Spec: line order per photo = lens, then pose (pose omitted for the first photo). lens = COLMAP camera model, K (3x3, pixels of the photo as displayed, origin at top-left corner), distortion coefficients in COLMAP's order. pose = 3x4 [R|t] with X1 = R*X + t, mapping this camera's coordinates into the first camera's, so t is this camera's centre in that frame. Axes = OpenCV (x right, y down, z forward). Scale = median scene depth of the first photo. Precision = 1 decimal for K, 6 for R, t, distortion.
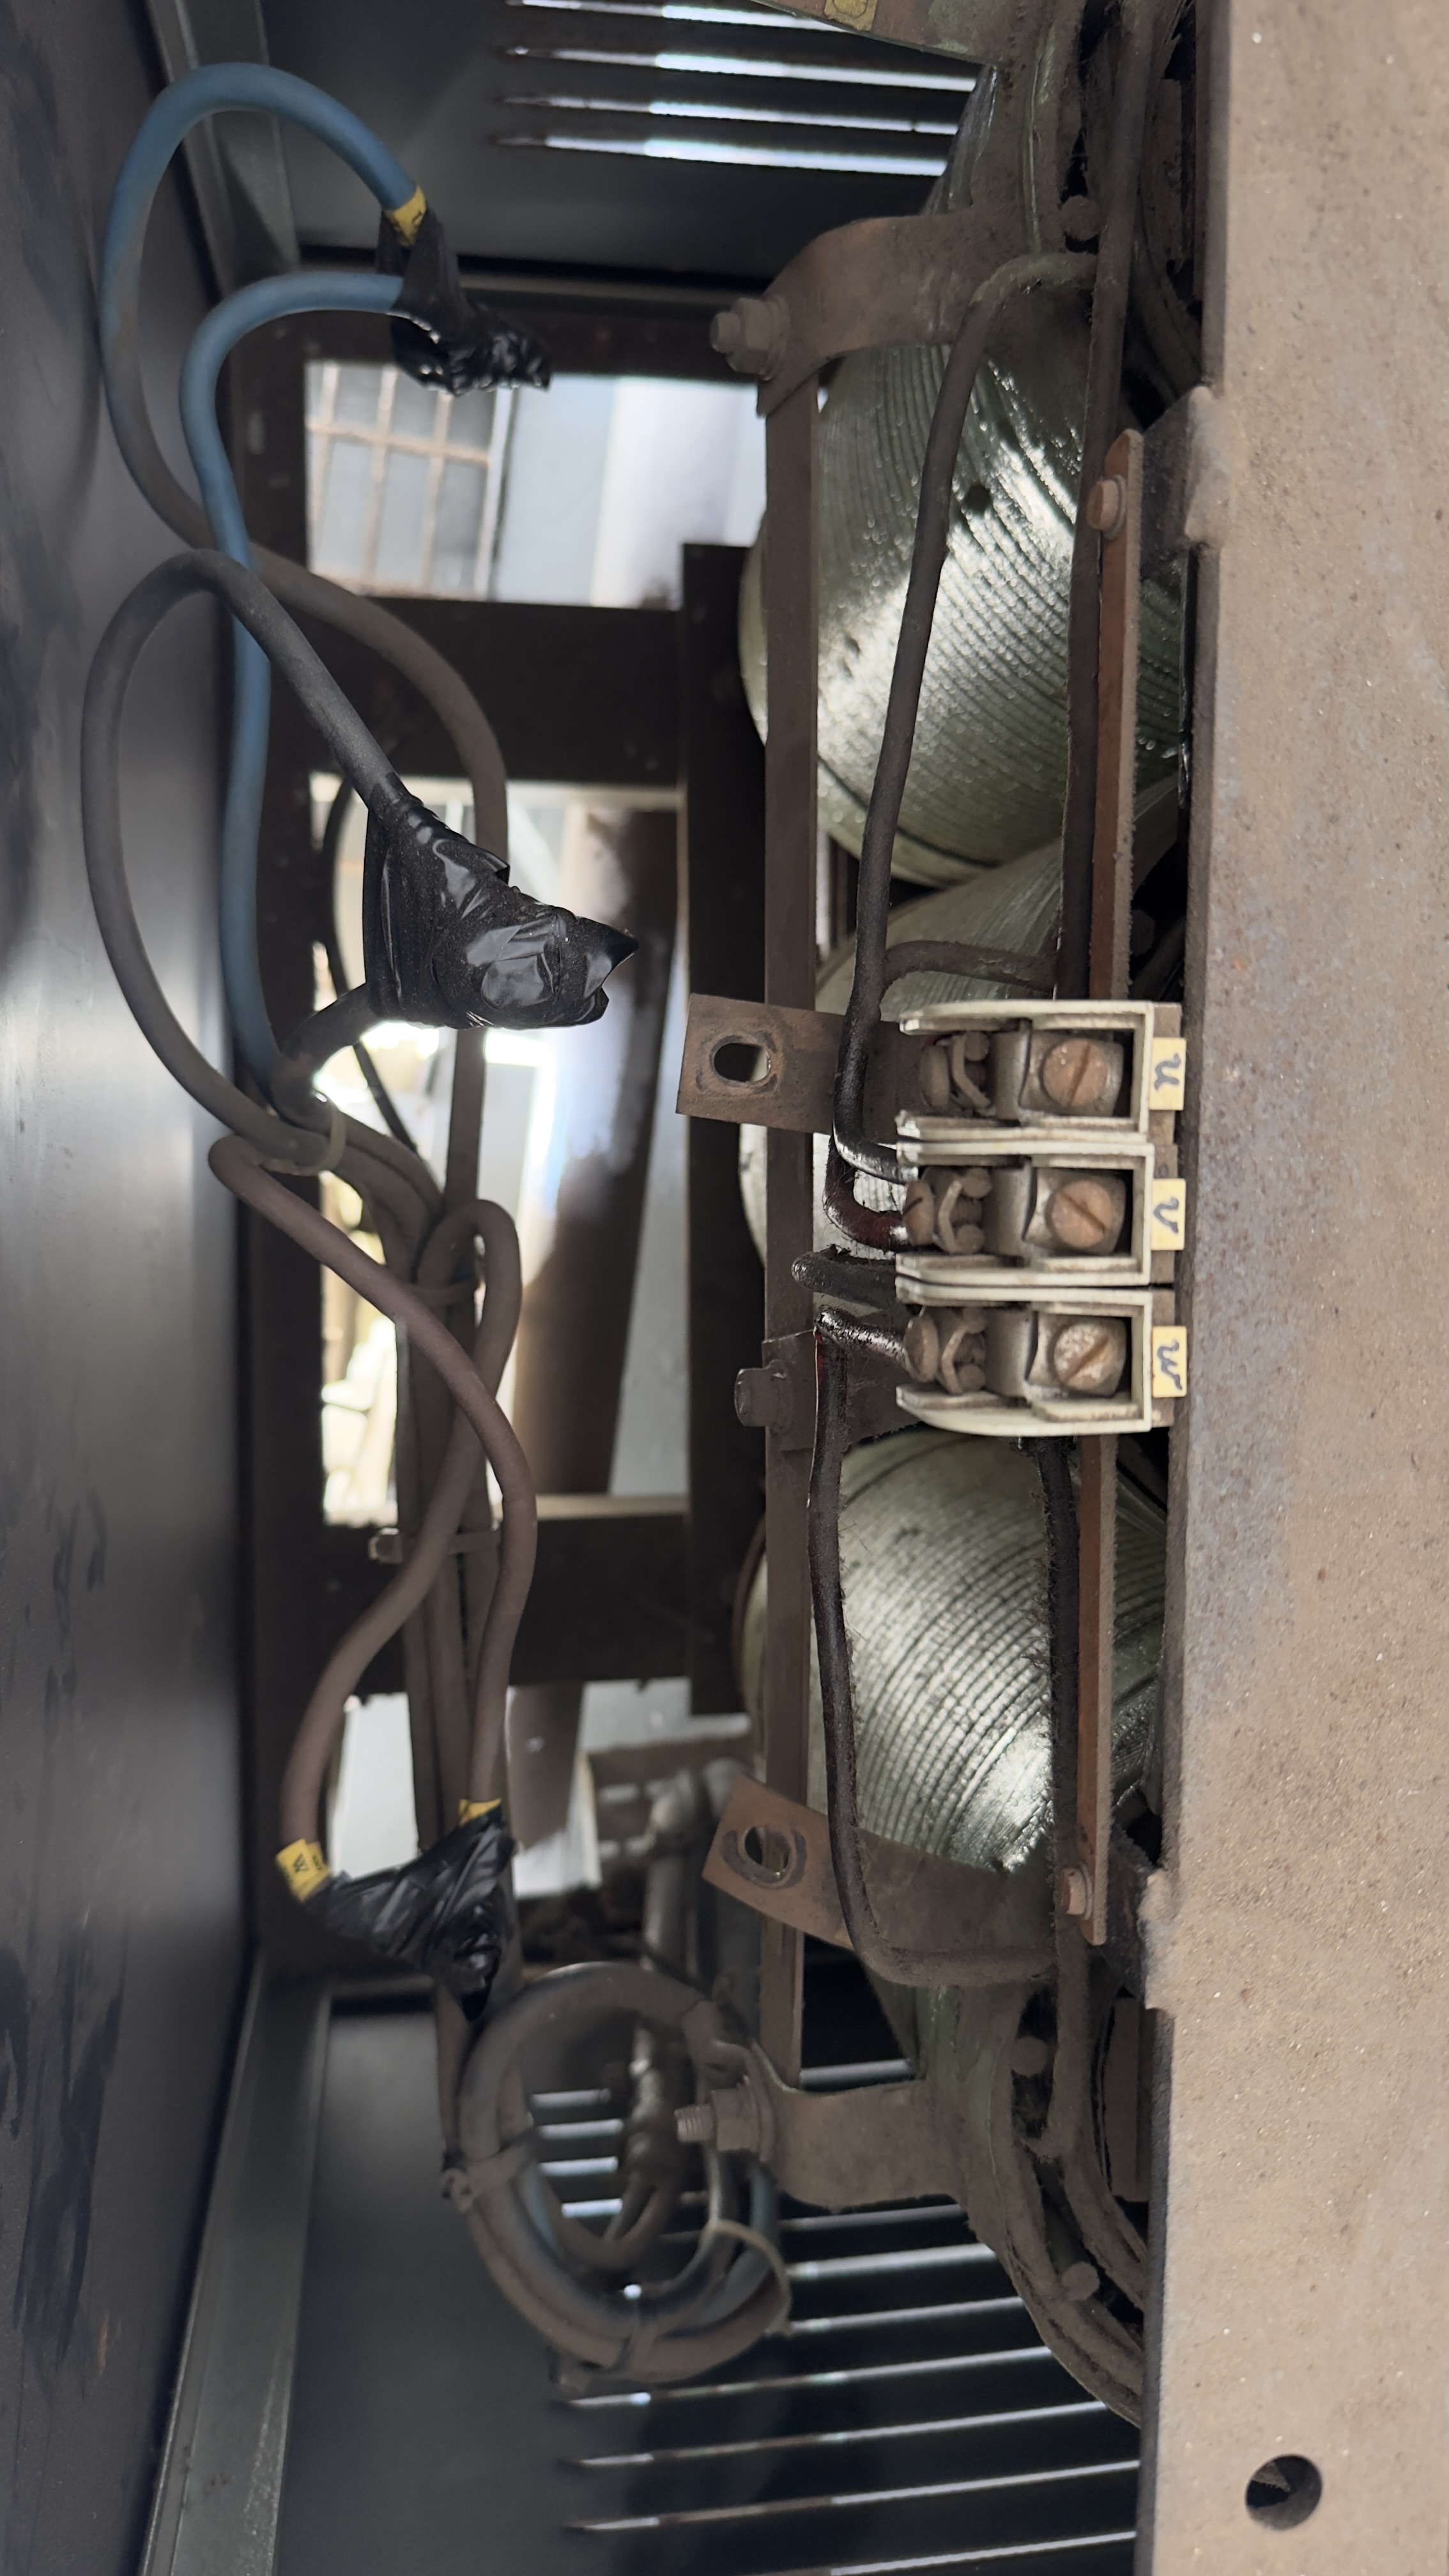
lens RADIAL K [[1842.8, 0, 719.9], [0, 1842.8, 1271.7], [0, 0, 1]] dist [0.051031, -0.119879]
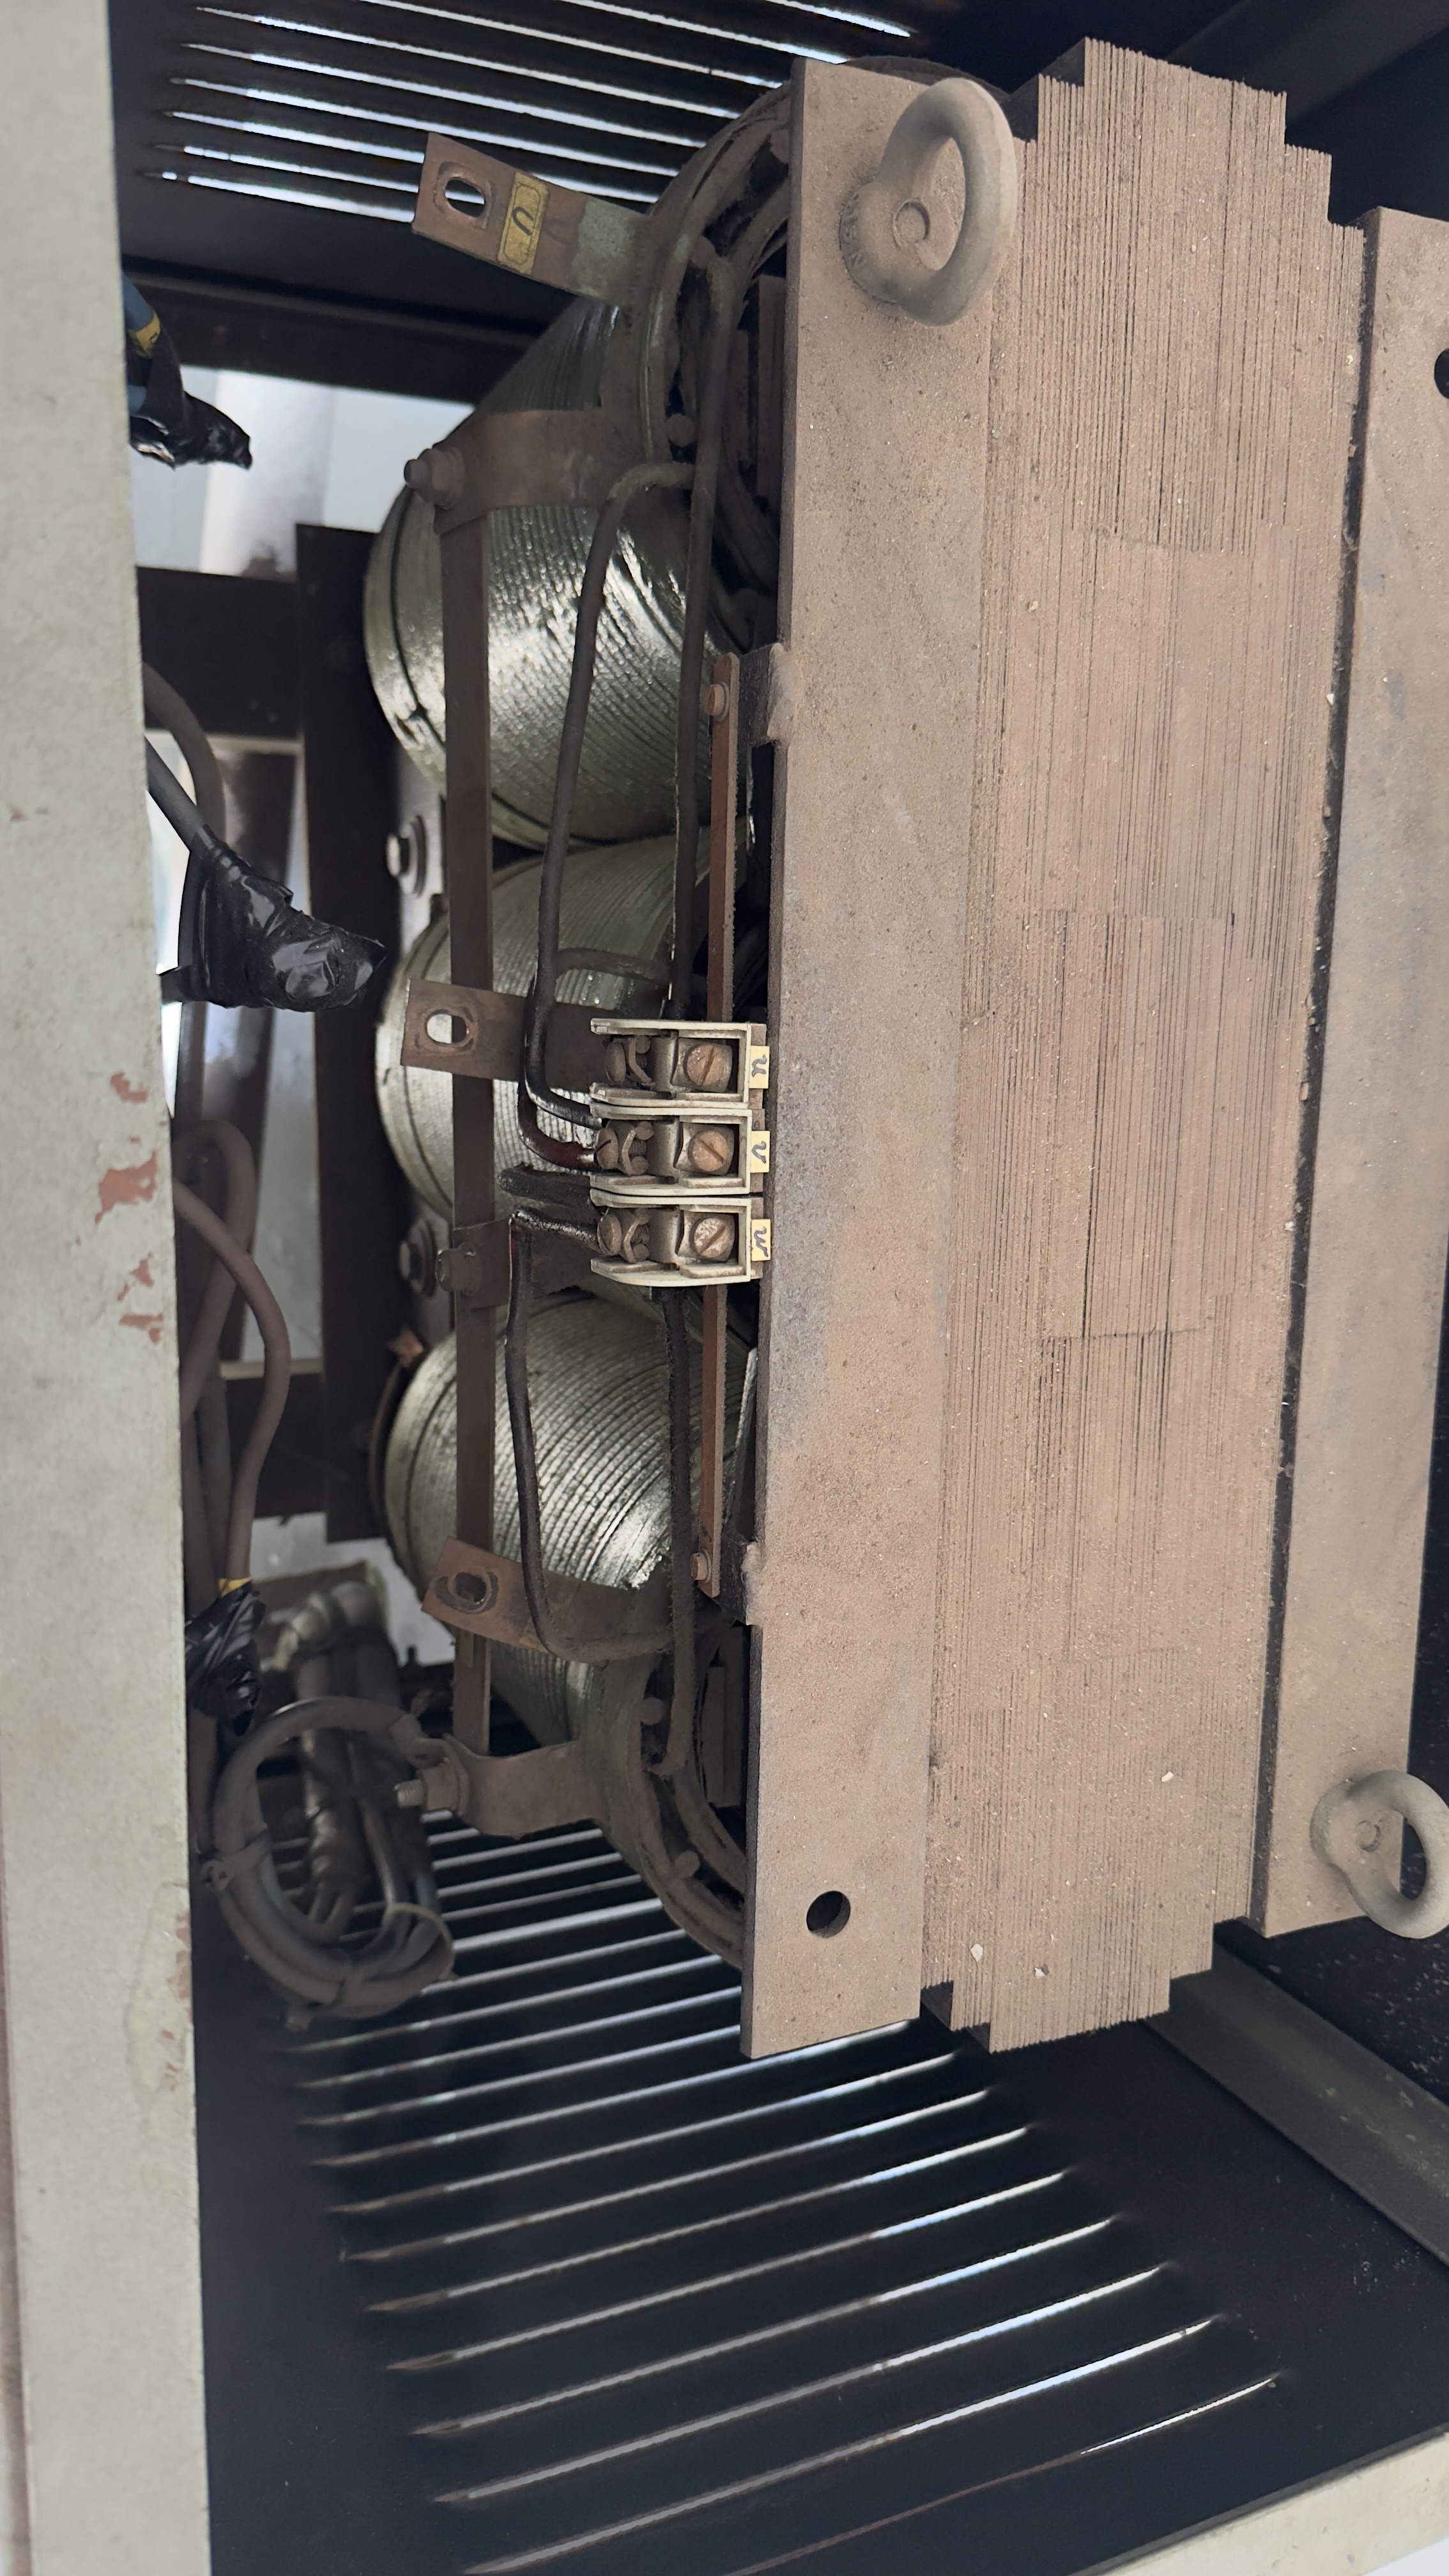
lens RADIAL K [[1842.8, 0, 719.9], [0, 1842.8, 1271.7], [0, 0, 1]] dist [0.051031, -0.119879]
pose [[0.966730, -0.022019, 0.254850, -0.204927], [0.004883, 0.997695, 0.067675, -0.033470], [-0.255753, -0.064179, 0.964610, -0.565303]]
